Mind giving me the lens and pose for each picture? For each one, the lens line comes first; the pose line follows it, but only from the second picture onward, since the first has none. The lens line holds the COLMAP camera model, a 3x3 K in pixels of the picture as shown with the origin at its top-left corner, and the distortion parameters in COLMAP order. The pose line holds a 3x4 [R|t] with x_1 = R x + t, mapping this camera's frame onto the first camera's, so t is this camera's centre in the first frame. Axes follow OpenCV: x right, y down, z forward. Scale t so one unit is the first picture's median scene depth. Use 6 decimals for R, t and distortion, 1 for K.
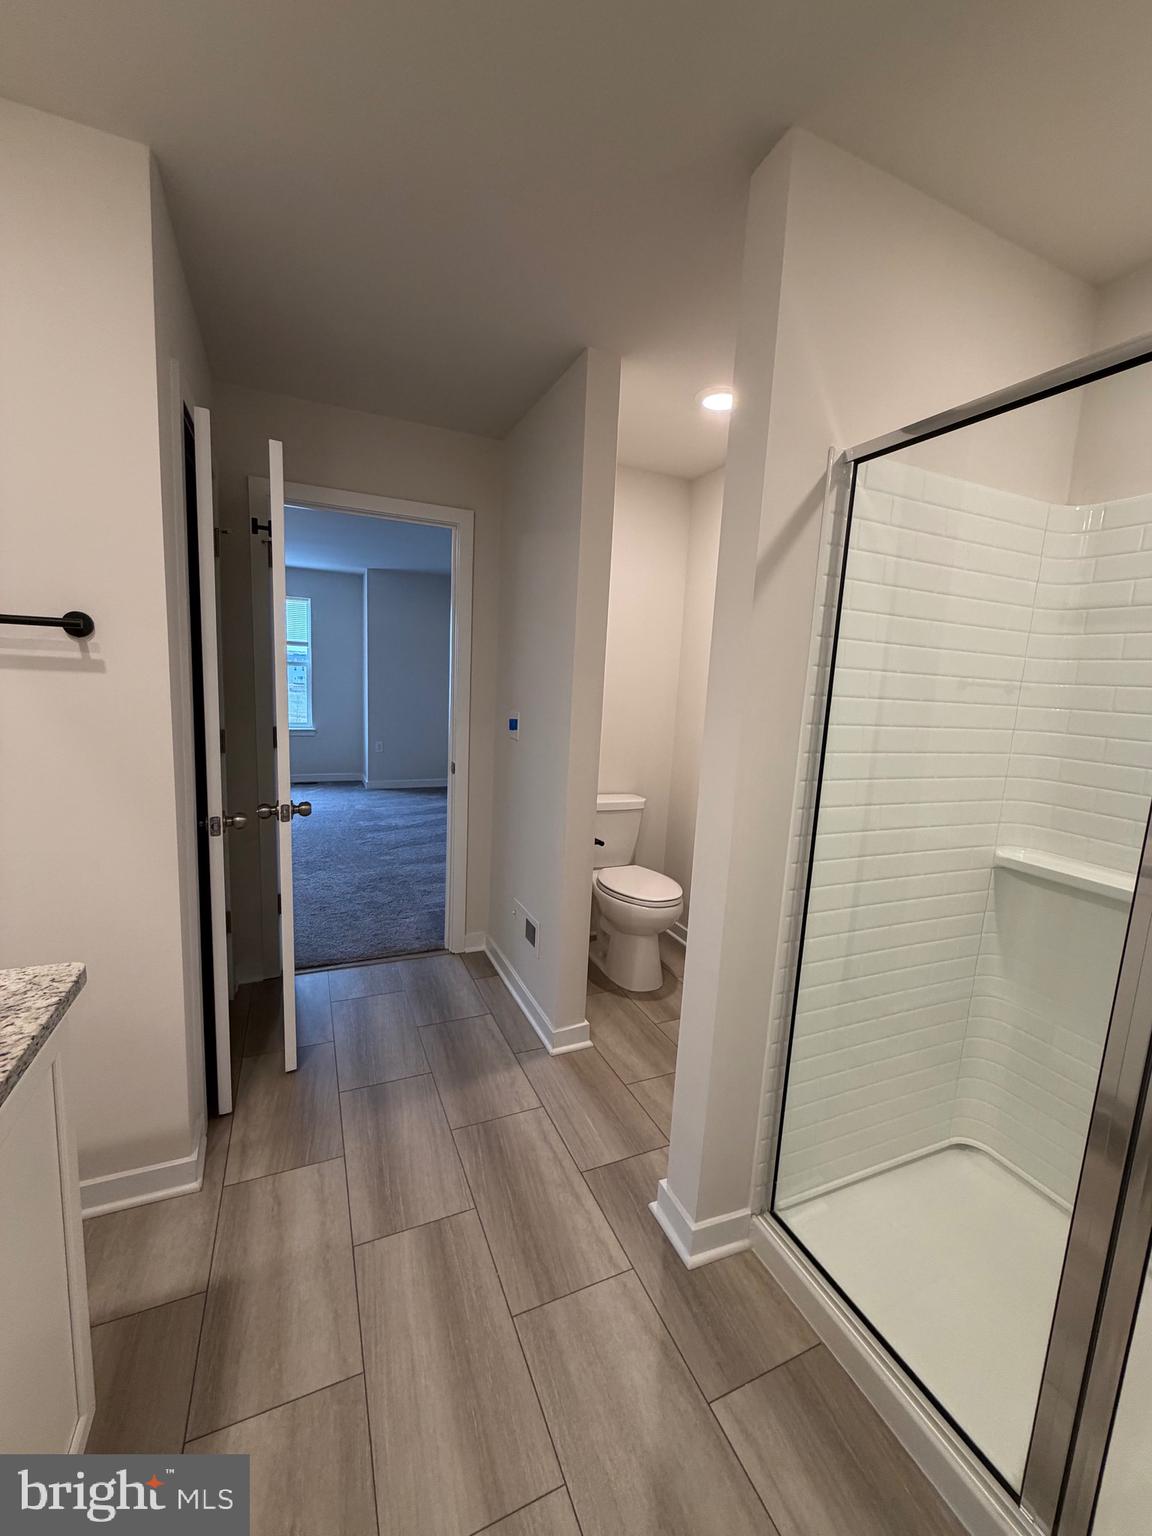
lens RADIAL K [[618.5, 0, 574.4], [0, 618.5, 764.1], [0, 0, 1]] dist [-0.000052, 0.000757]
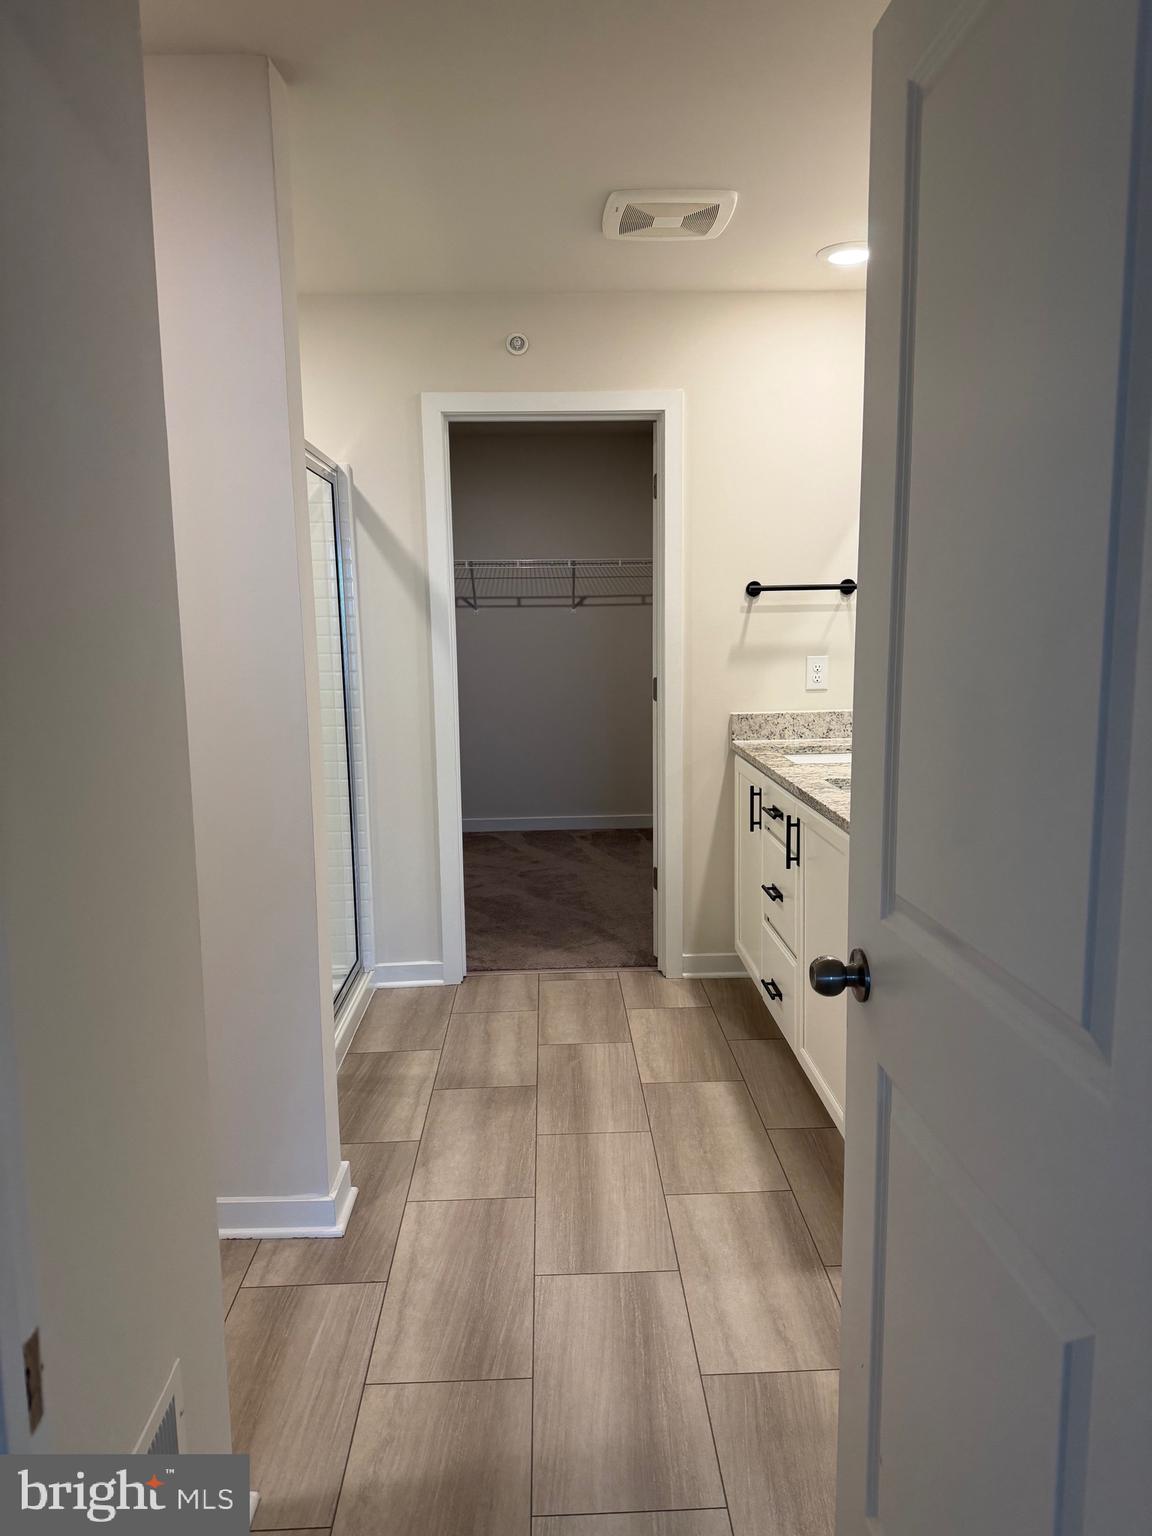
lens RADIAL K [[1077.7, 0, 576.0], [0, 1077.7, 768.0], [0, 0, 1]] dist [0.161236, -0.283246]
pose [[-0.926629, -0.092032, 0.364539, -0.700595], [0.019264, 0.956683, 0.290493, -0.337456], [-0.375483, 0.276202, -0.884717, 2.160582]]
